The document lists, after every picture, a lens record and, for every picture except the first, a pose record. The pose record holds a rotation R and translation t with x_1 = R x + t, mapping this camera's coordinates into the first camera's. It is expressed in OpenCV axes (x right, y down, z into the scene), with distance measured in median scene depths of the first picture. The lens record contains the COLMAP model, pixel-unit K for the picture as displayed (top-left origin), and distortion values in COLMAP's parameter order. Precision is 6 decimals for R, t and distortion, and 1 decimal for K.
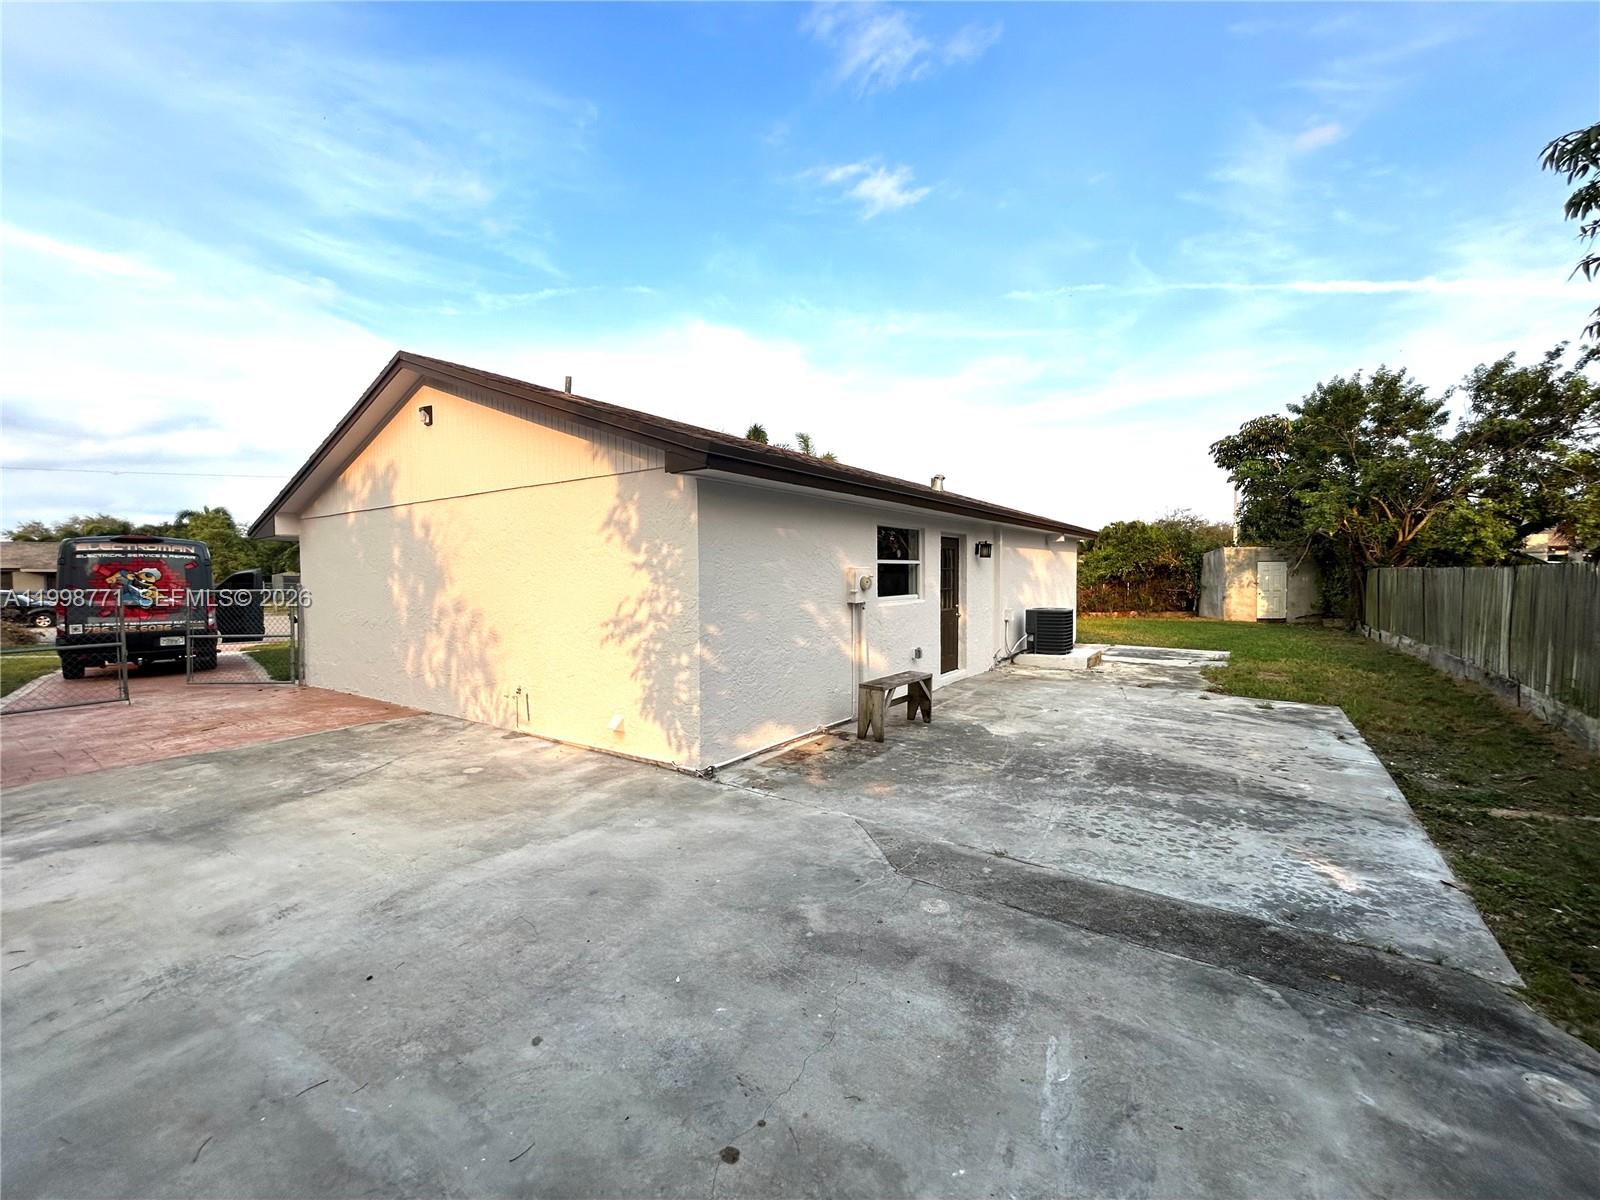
lens RADIAL K [[649.8, 0, 800.0], [0, 649.8, 600.0], [0, 0, 1]] dist [-0.001018, 0.000514]
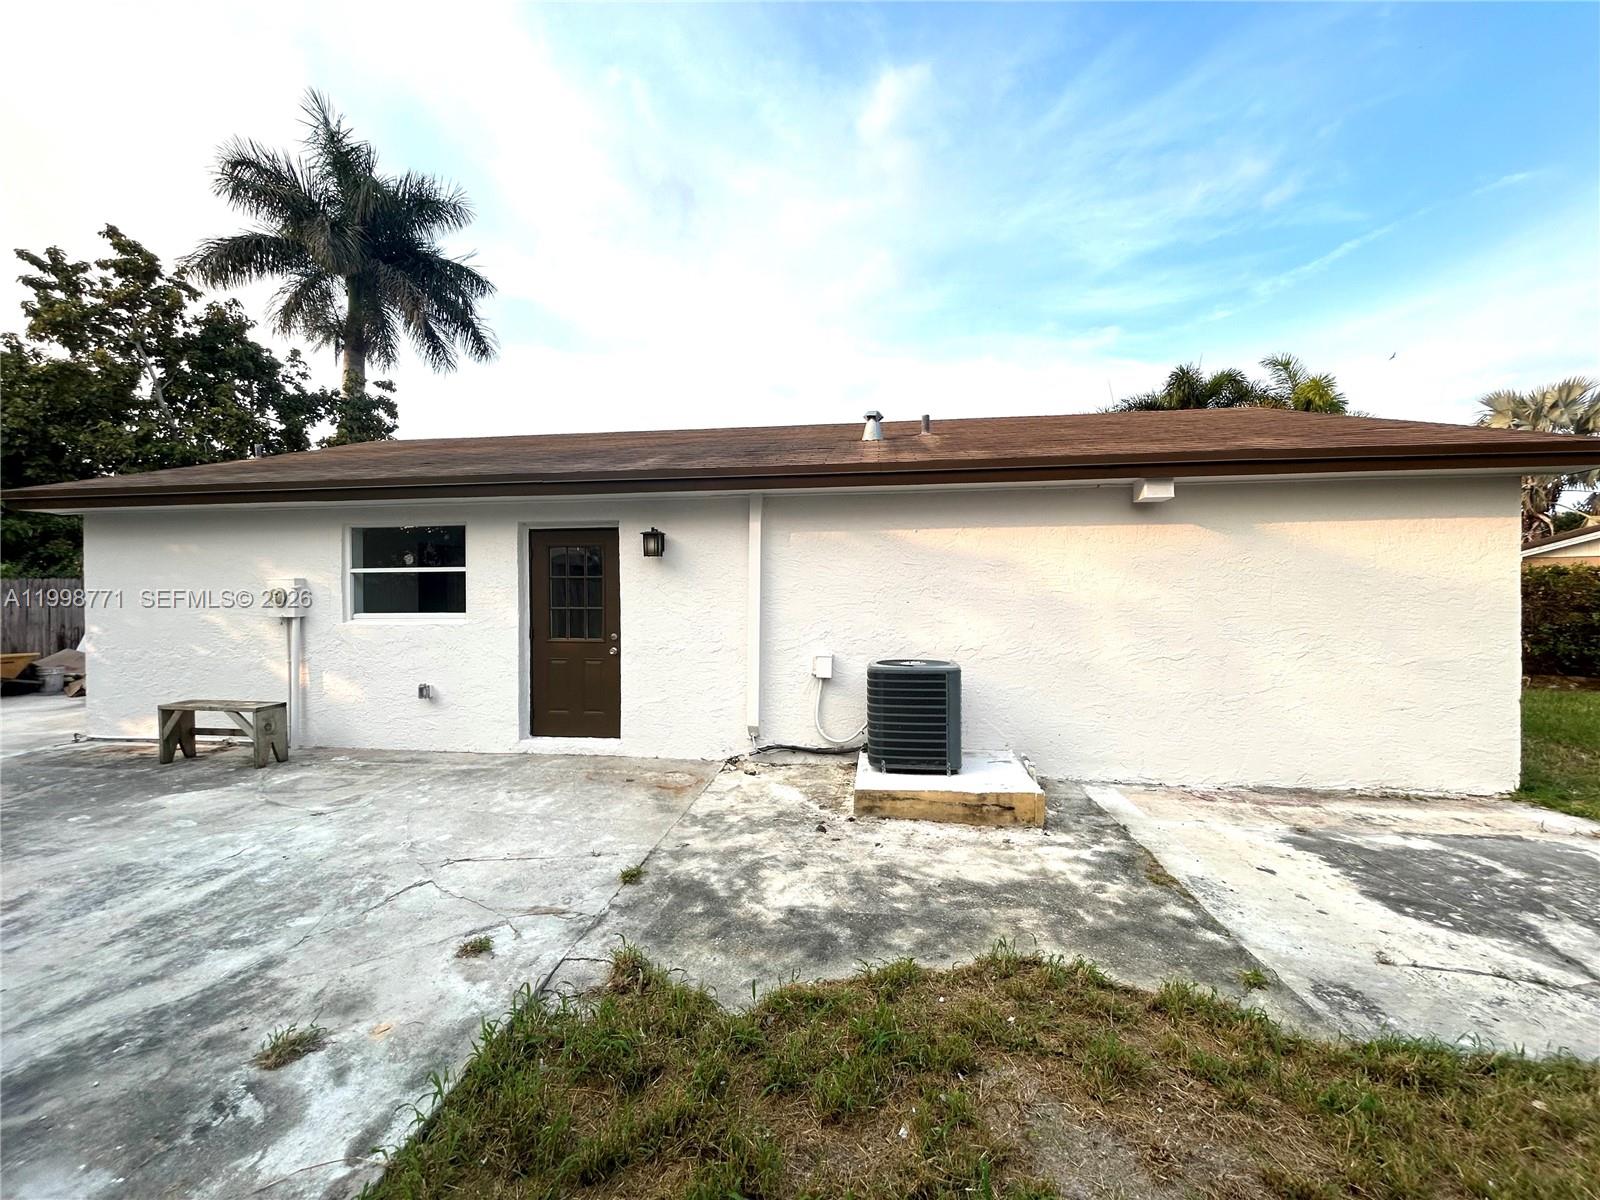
lens RADIAL K [[658.7, 0, 801.7], [0, 658.7, 604.4], [0, 0, 1]] dist [-0.002489, -0.000302]
pose [[0.467572, 0.012929, -0.883860, 1.162975], [-0.033044, 0.999450, -0.002861, -0.033507], [0.883337, 0.030544, 0.467742, 1.137162]]
